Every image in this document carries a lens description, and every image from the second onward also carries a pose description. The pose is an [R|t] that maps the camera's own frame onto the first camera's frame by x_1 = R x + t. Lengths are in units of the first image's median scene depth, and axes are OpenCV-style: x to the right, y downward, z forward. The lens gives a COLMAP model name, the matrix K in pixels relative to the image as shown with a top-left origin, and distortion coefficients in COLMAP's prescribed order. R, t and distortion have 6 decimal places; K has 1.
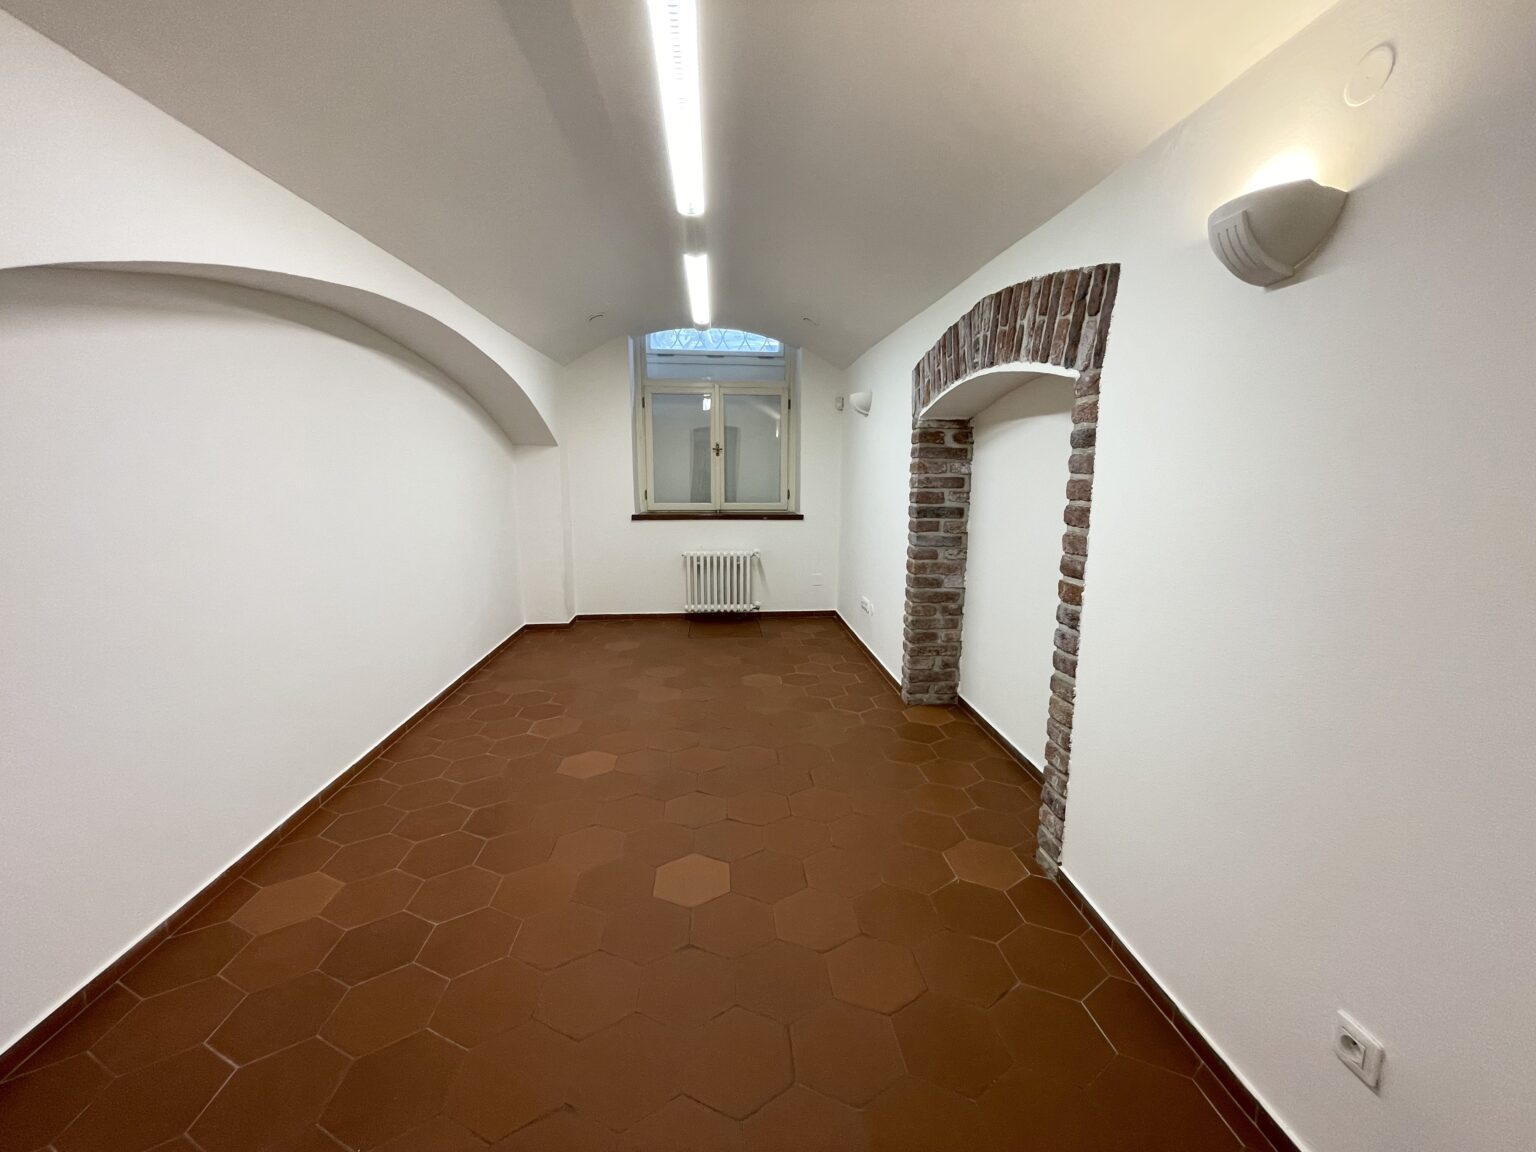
lens RADIAL K [[544.9, 0, 778.3], [0, 544.9, 576.3], [0, 0, 1]] dist [-0.001855, 0.000011]
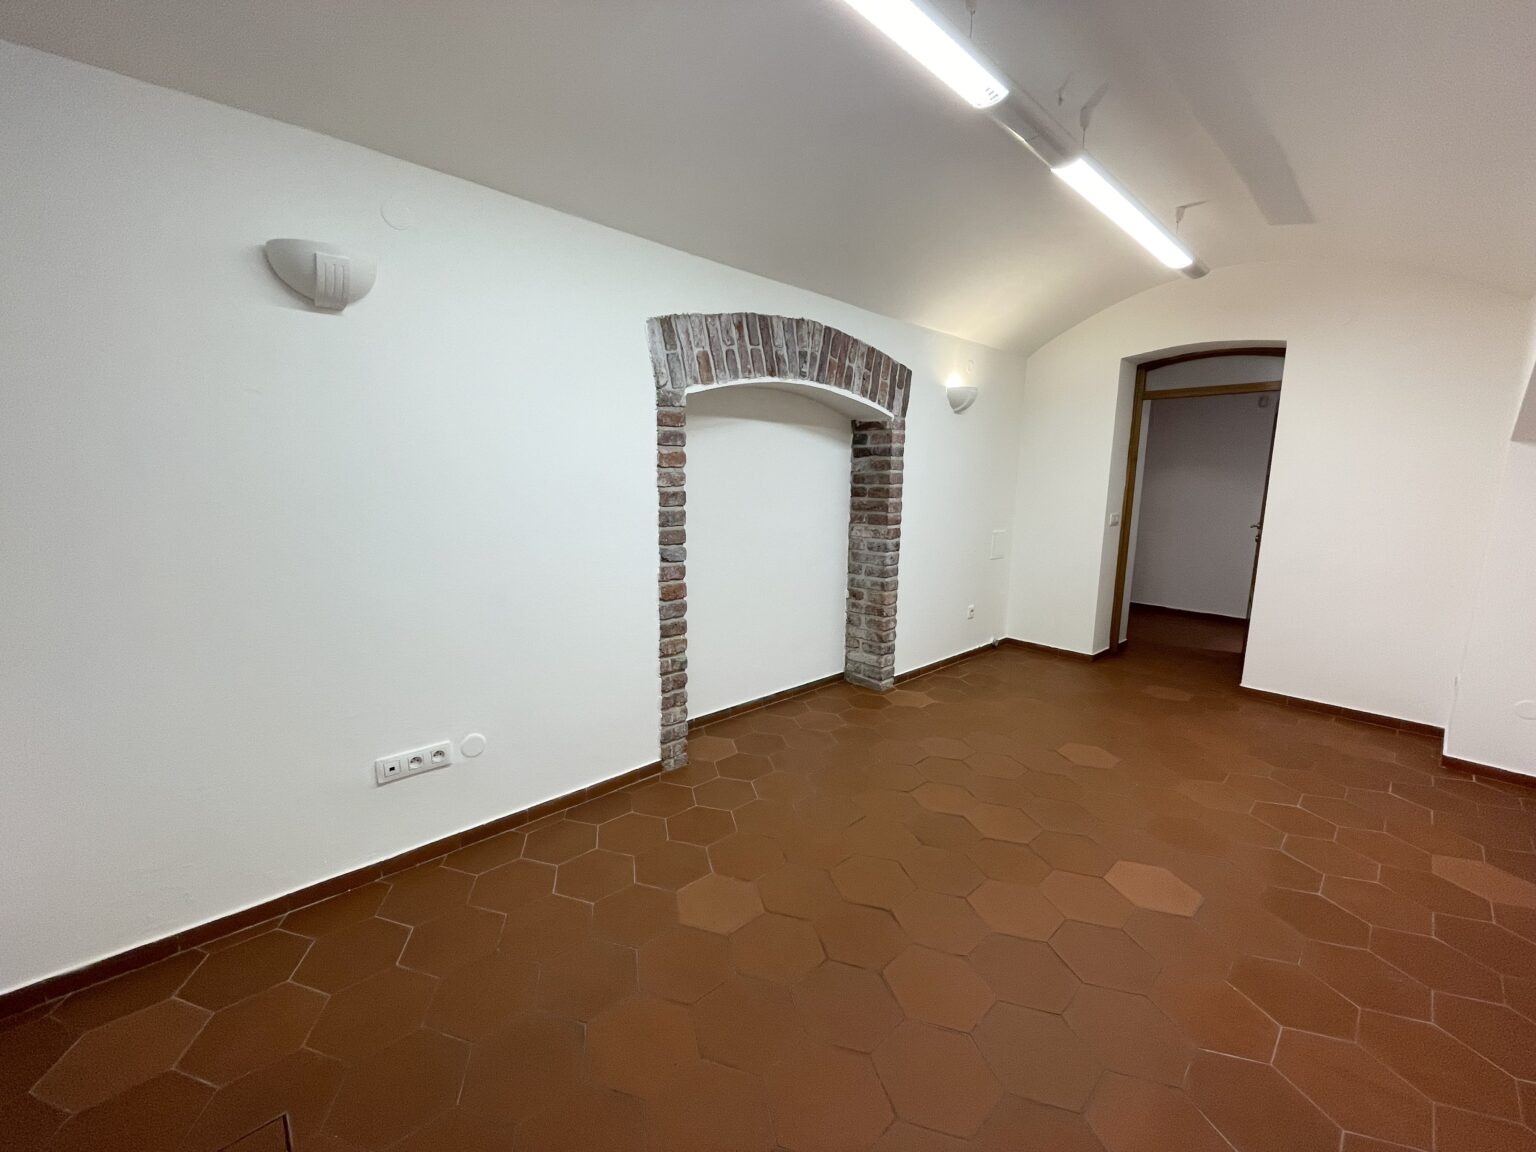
lens RADIAL K [[619.9, 0, 775.5], [0, 619.9, 576.7], [0, 0, 1]] dist [-0.001831, 0.000514]
pose [[-0.603663, -0.157402, 0.781547, -0.246342], [0.134058, 0.946316, 0.294133, -0.137046], [-0.785888, 0.282330, -0.550155, 0.683130]]
